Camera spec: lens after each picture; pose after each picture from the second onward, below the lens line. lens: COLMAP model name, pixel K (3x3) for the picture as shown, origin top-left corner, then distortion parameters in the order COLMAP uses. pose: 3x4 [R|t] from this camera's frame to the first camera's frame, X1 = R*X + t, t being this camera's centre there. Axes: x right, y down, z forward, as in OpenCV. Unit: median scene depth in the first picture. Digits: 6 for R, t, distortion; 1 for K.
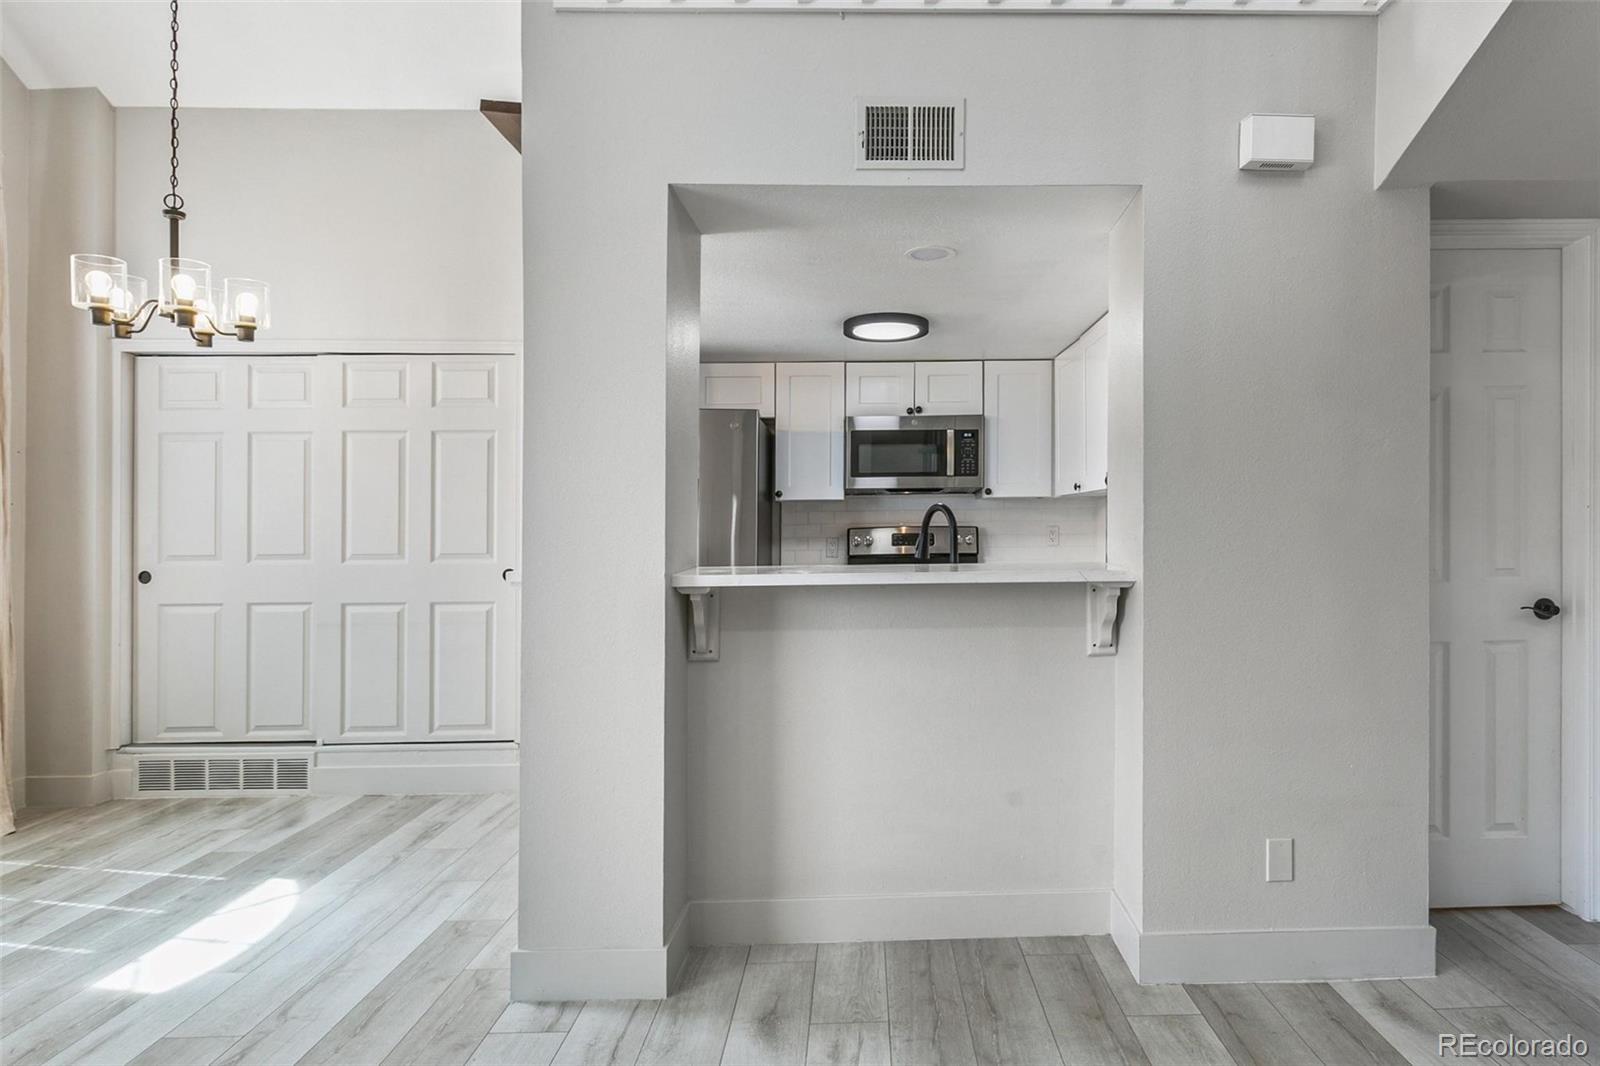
lens RADIAL K [[872.8, 0, 885.1], [0, 872.8, 490.6], [0, 0, 1]] dist [0.001266, 0.000585]
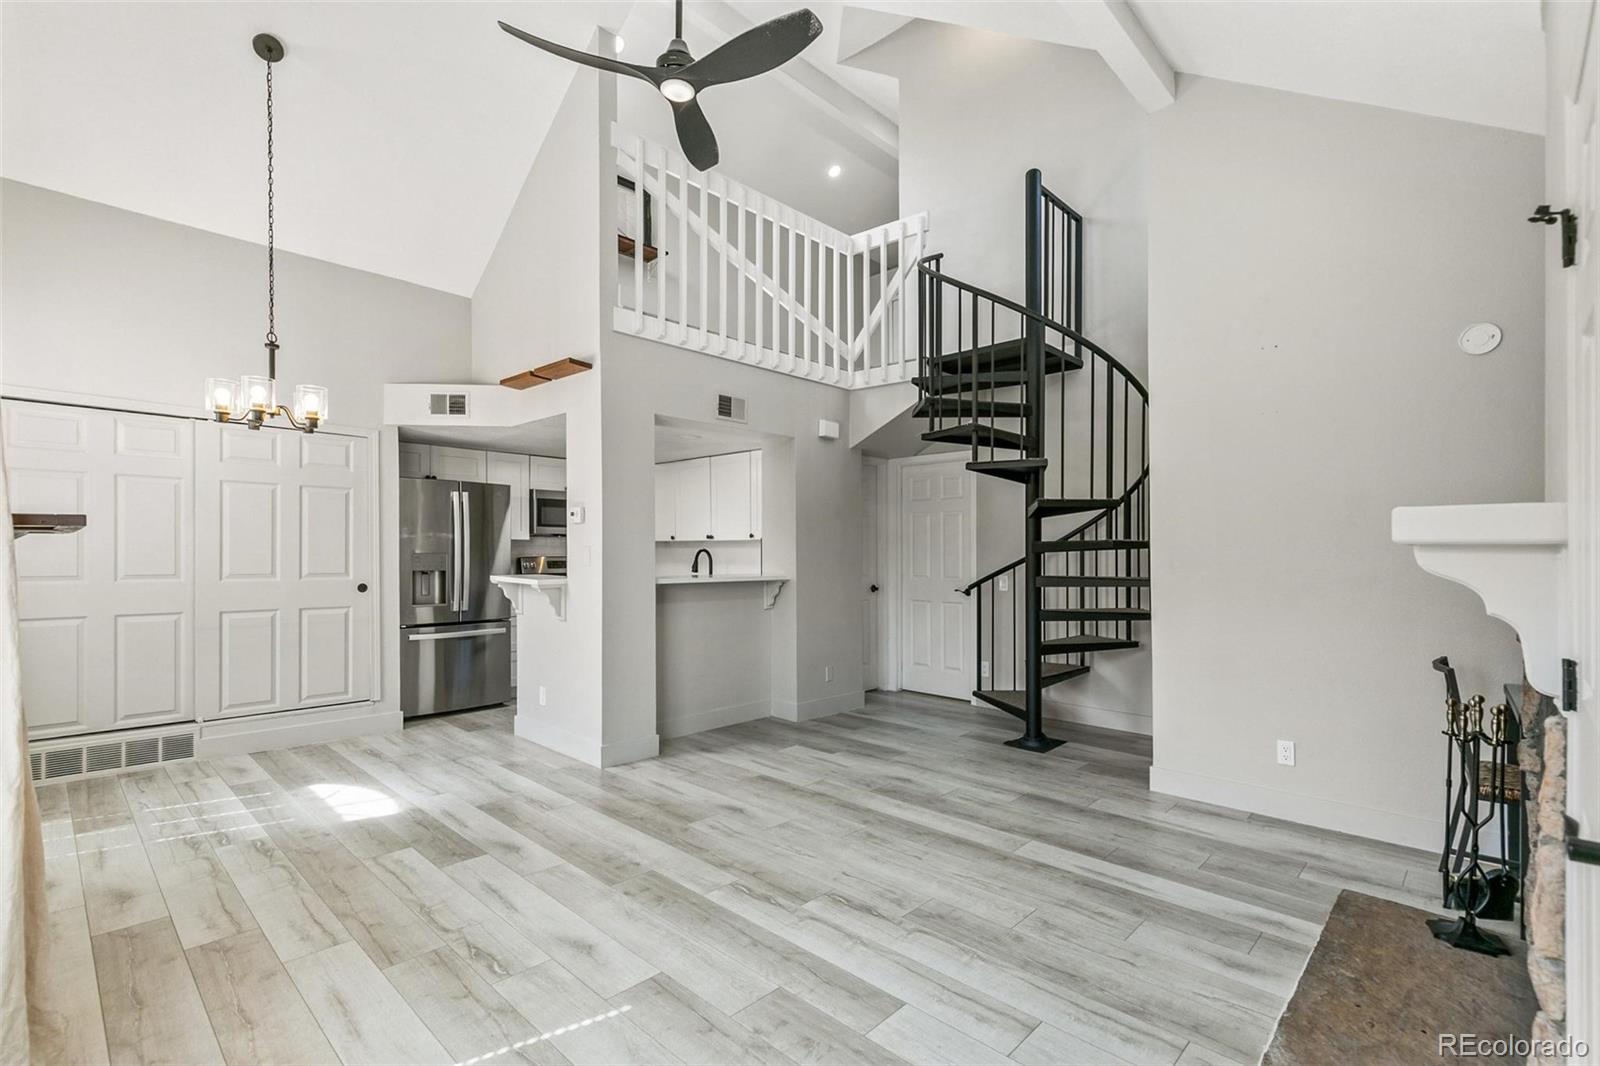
lens RADIAL K [[733.7, 0, 803.9], [0, 733.7, 580.8], [0, 0, 1]] dist [0.007749, -0.000656]
pose [[0.710894, -0.013172, 0.703176, -0.776428], [-0.042008, 0.997244, 0.061149, -0.020415], [-0.702044, -0.073009, 0.708381, -0.378420]]
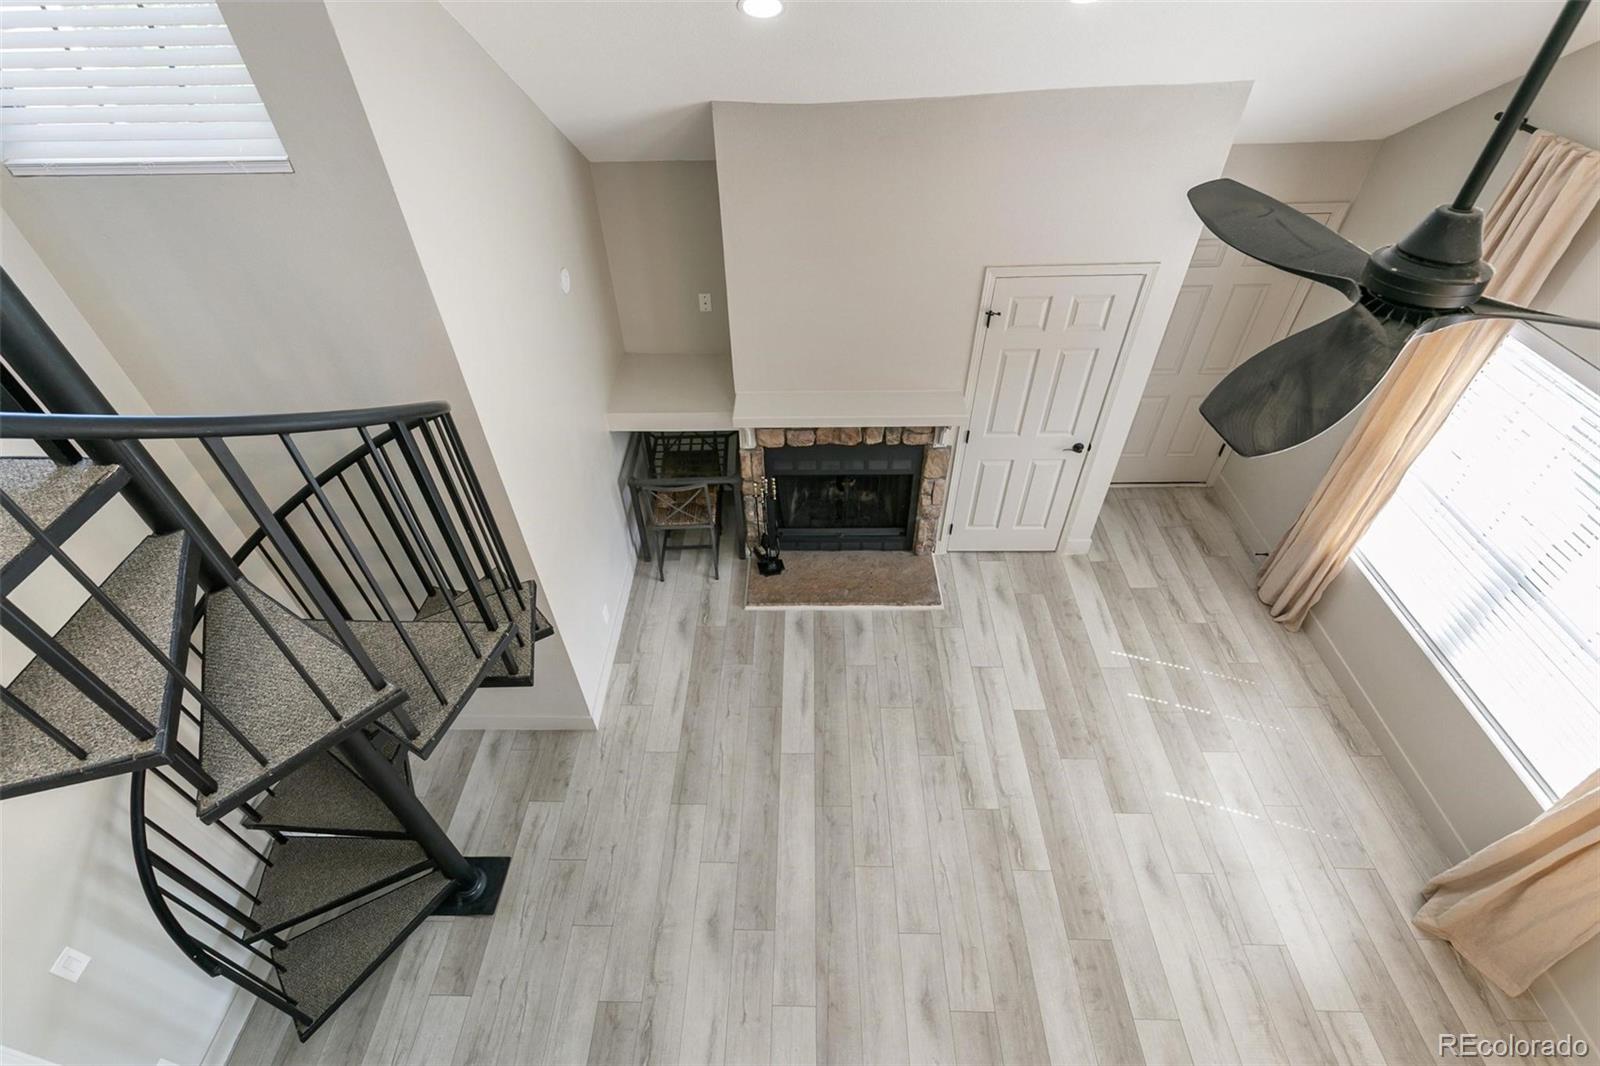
lens RADIAL K [[721.9, 0, 785.9], [0, 721.9, 536.1], [0, 0, 1]] dist [0.009177, -0.000351]
pose [[-0.997566, -0.009081, 0.069133, -0.104247], [0.038764, 0.751910, 0.658125, -0.594936], [-0.057958, 0.659203, -0.749728, 0.559280]]
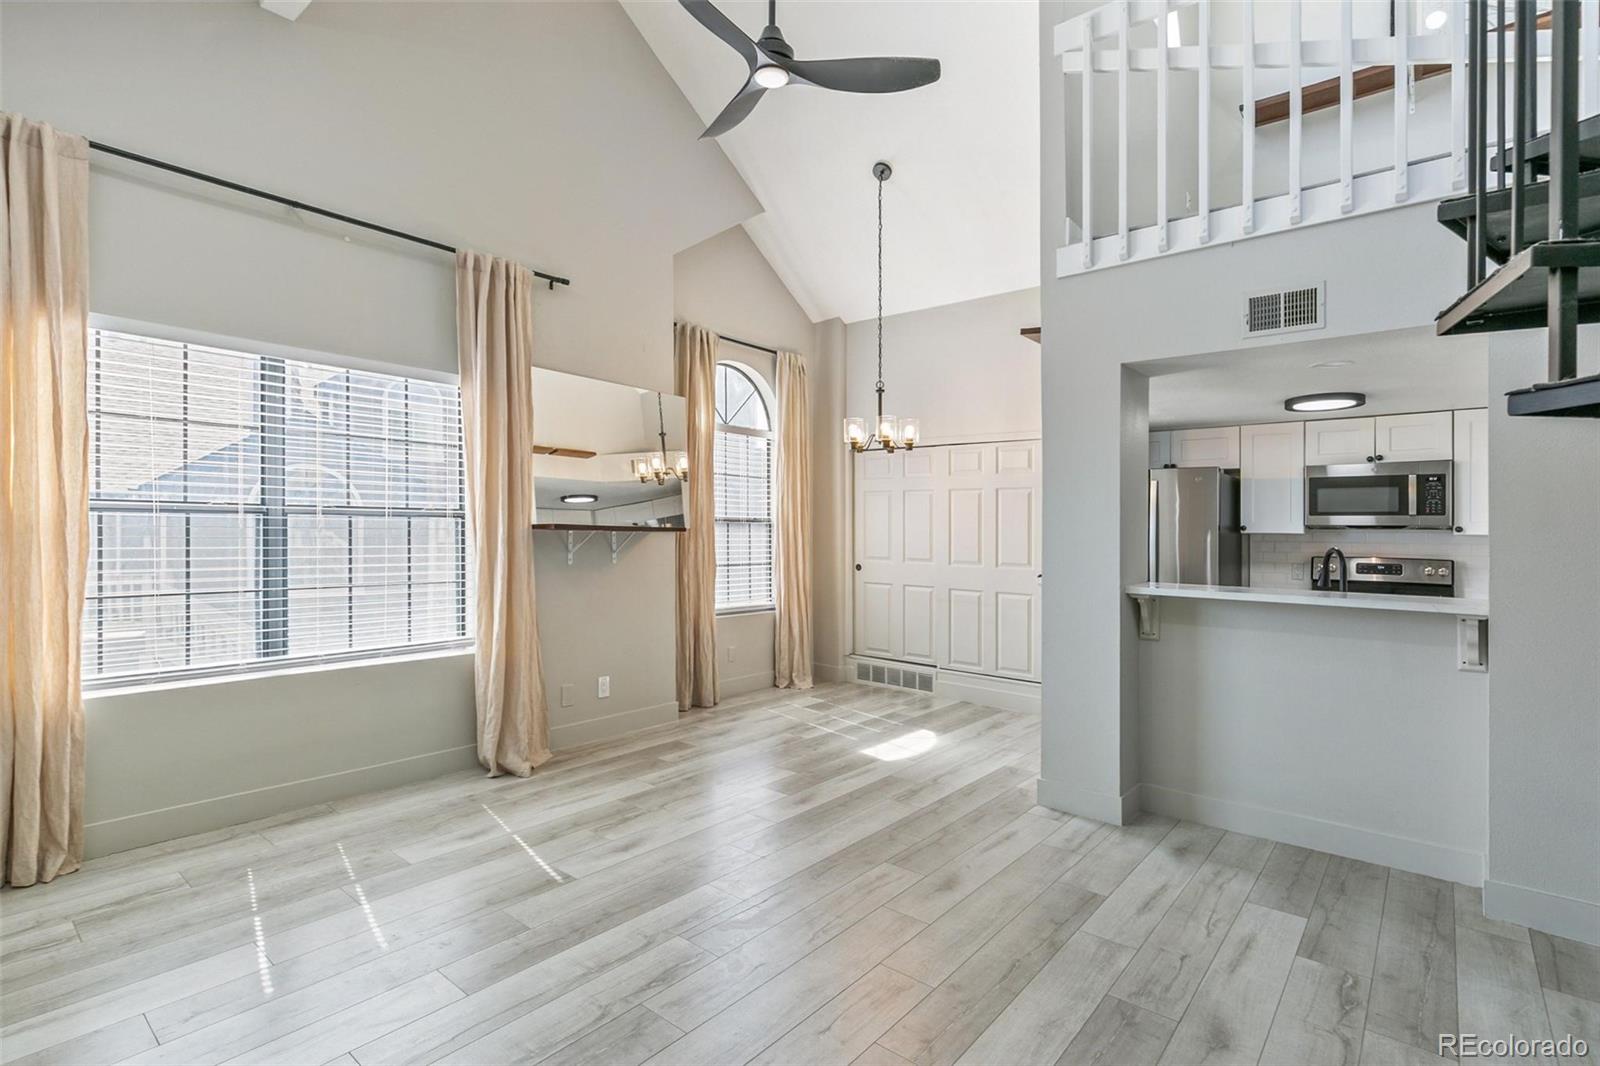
lens RADIAL K [[763.2, 0, 799.2], [0, 763.2, 496.5], [0, 0, 1]] dist [0.001318, 0.000032]
pose [[0.746033, -0.008138, -0.665859, 0.167502], [0.002823, 0.999955, -0.009059, -0.040933], [0.665903, 0.004878, 0.746023, -0.331194]]
